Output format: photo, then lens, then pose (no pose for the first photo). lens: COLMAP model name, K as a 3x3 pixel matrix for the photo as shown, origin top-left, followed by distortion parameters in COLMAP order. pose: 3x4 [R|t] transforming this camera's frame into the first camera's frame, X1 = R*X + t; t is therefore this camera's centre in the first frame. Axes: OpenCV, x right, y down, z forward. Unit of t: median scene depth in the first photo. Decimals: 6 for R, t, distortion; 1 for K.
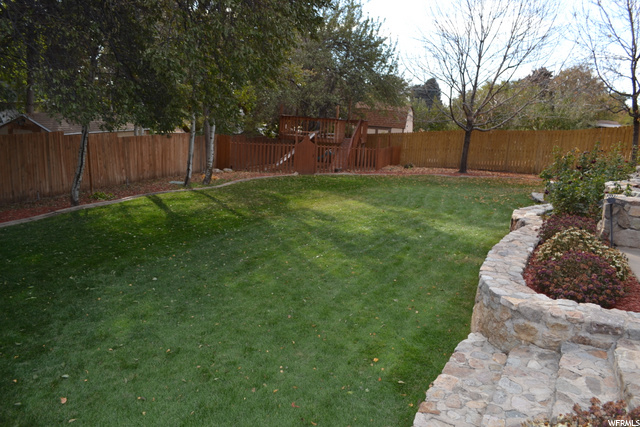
lens RADIAL K [[500.5, 0, 321.0], [0, 500.5, 223.5], [0, 0, 1]] dist [-0.087674, 0.007842]
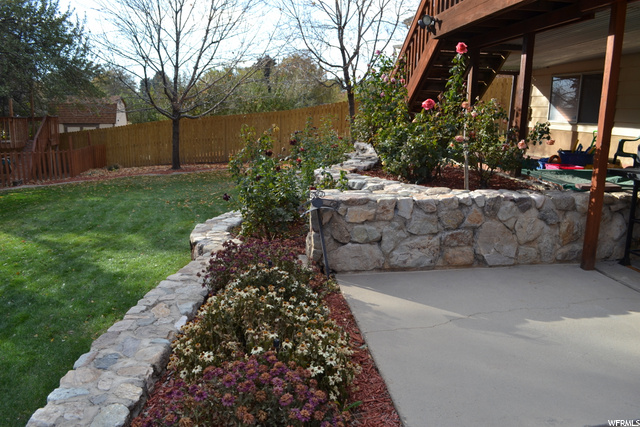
lens RADIAL K [[500.5, 0, 321.0], [0, 500.5, 223.5], [0, 0, 1]] dist [-0.087674, 0.007842]
pose [[0.874865, -0.146385, 0.461718, 0.110037], [0.140512, 0.988949, 0.047298, -0.018124], [-0.463539, 0.023497, 0.885765, 0.157696]]
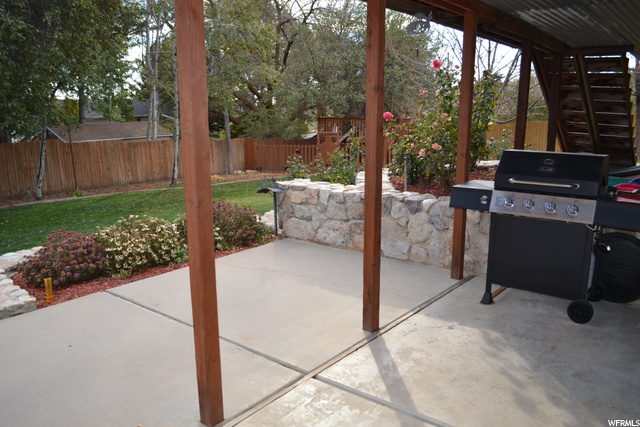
lens RADIAL K [[500.5, 0, 321.0], [0, 500.5, 223.5], [0, 0, 1]] dist [-0.087674, 0.007842]
pose [[0.951128, 0.015118, -0.308426, 0.345234], [-0.018612, 0.999792, -0.008391, 0.010239], [0.308235, 0.013721, 0.951211, 0.055376]]
